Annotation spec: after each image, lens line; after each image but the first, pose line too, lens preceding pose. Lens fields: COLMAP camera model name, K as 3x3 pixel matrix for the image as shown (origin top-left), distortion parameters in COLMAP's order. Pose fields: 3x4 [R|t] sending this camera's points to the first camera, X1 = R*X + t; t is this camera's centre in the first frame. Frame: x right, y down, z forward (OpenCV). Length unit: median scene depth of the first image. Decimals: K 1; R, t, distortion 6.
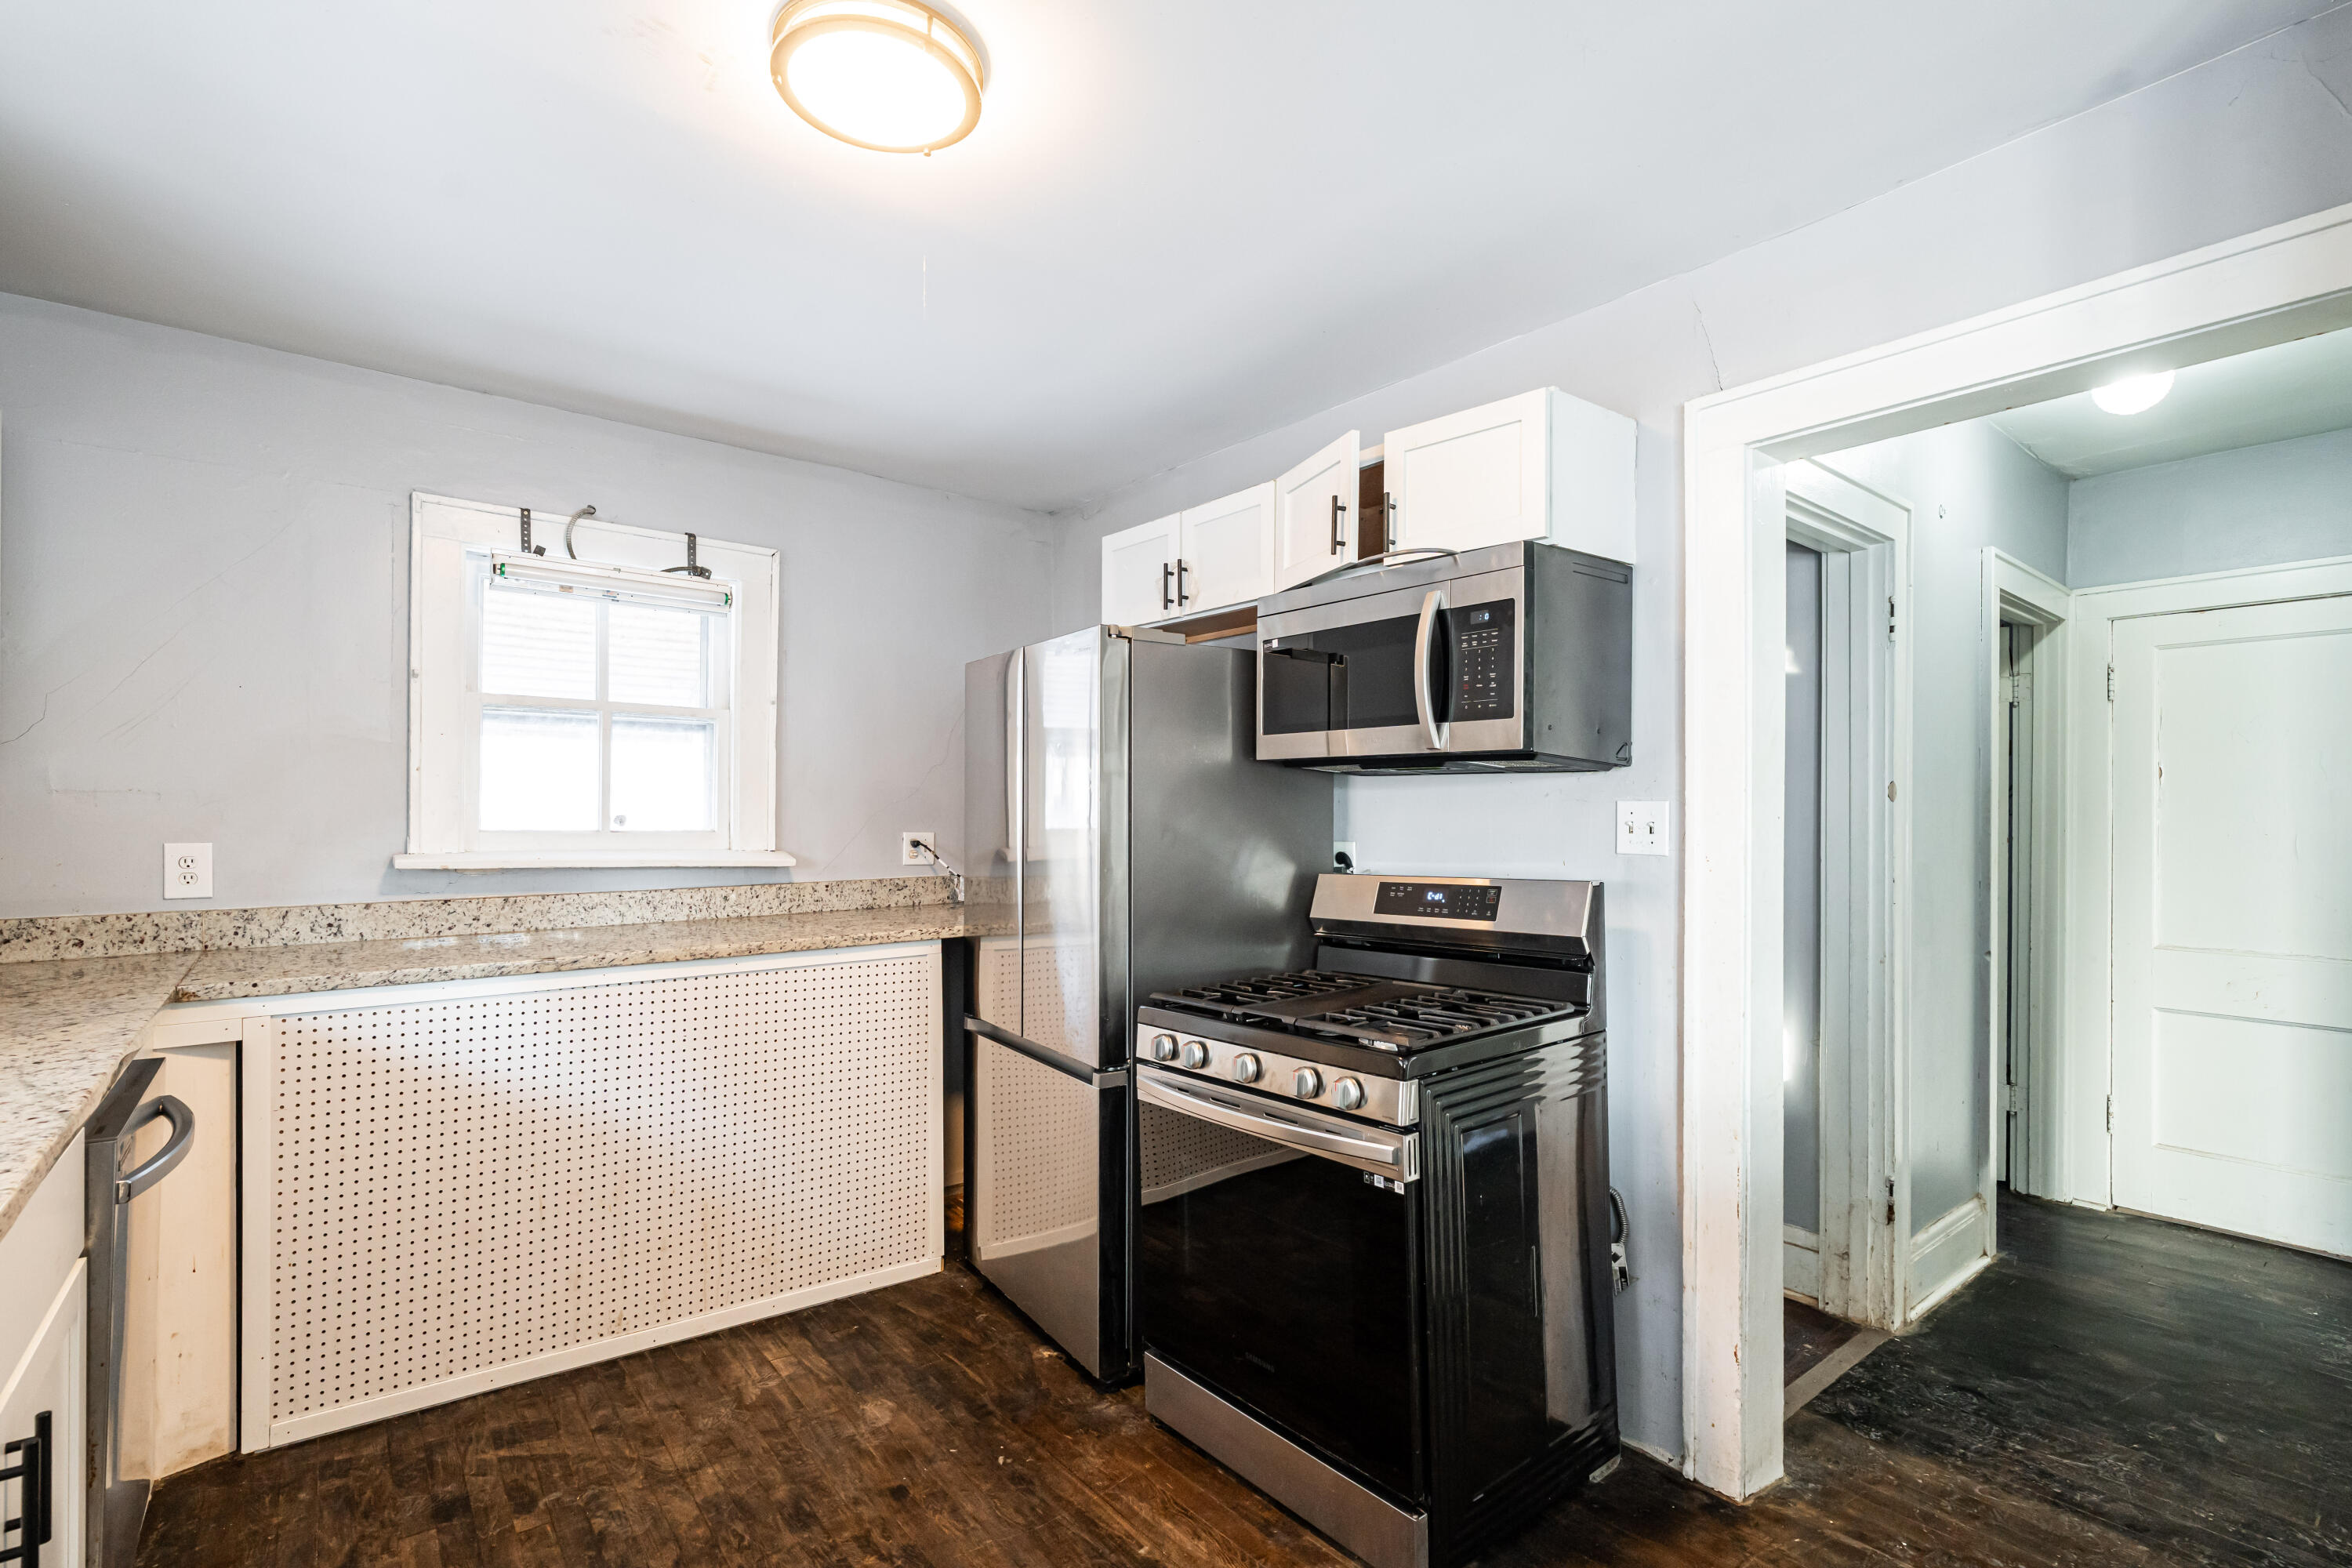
lens RADIAL K [[1099.5, 0, 1175.2], [0, 1099.5, 817.2], [0, 0, 1]] dist [-0.002797, -0.000169]
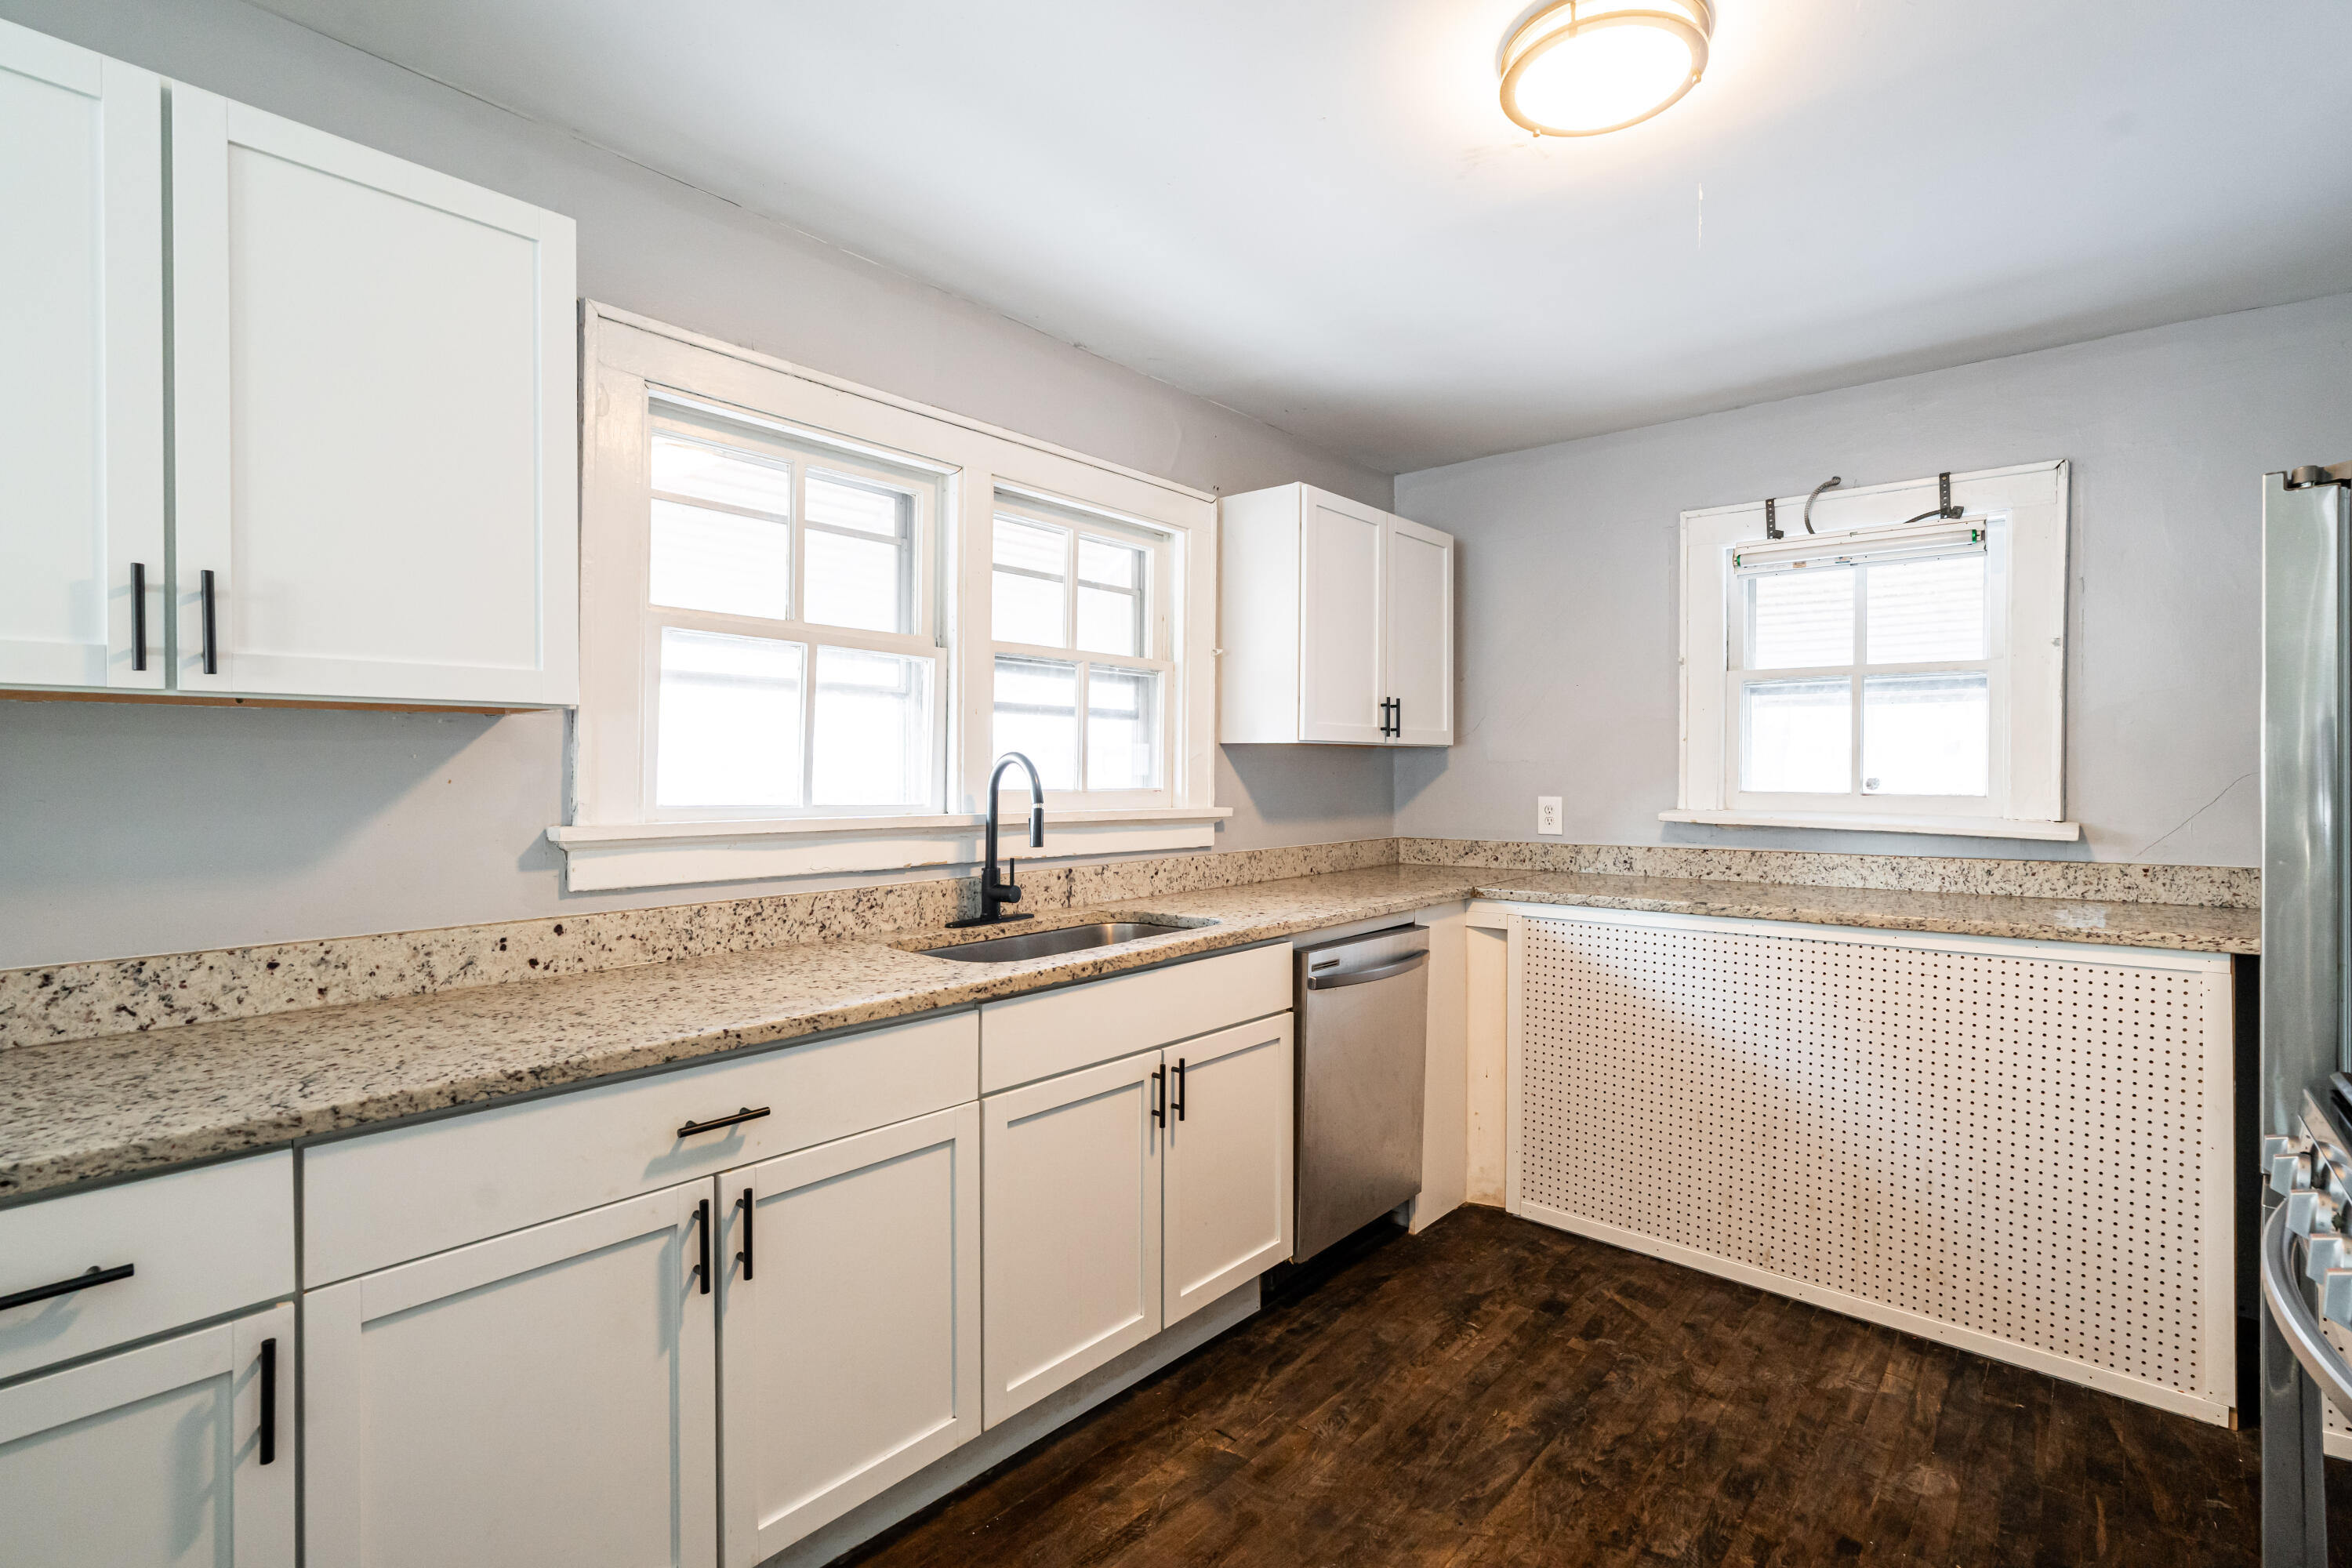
lens RADIAL K [[1071.7, 0, 1181.3], [0, 1071.7, 776.0], [0, 0, 1]] dist [-0.004446, 0.001220]
pose [[0.177809, -0.003275, -0.984059, 0.387490], [-0.006889, 0.999966, -0.004573, 0.005575], [0.984041, 0.007593, 0.177781, 0.248888]]
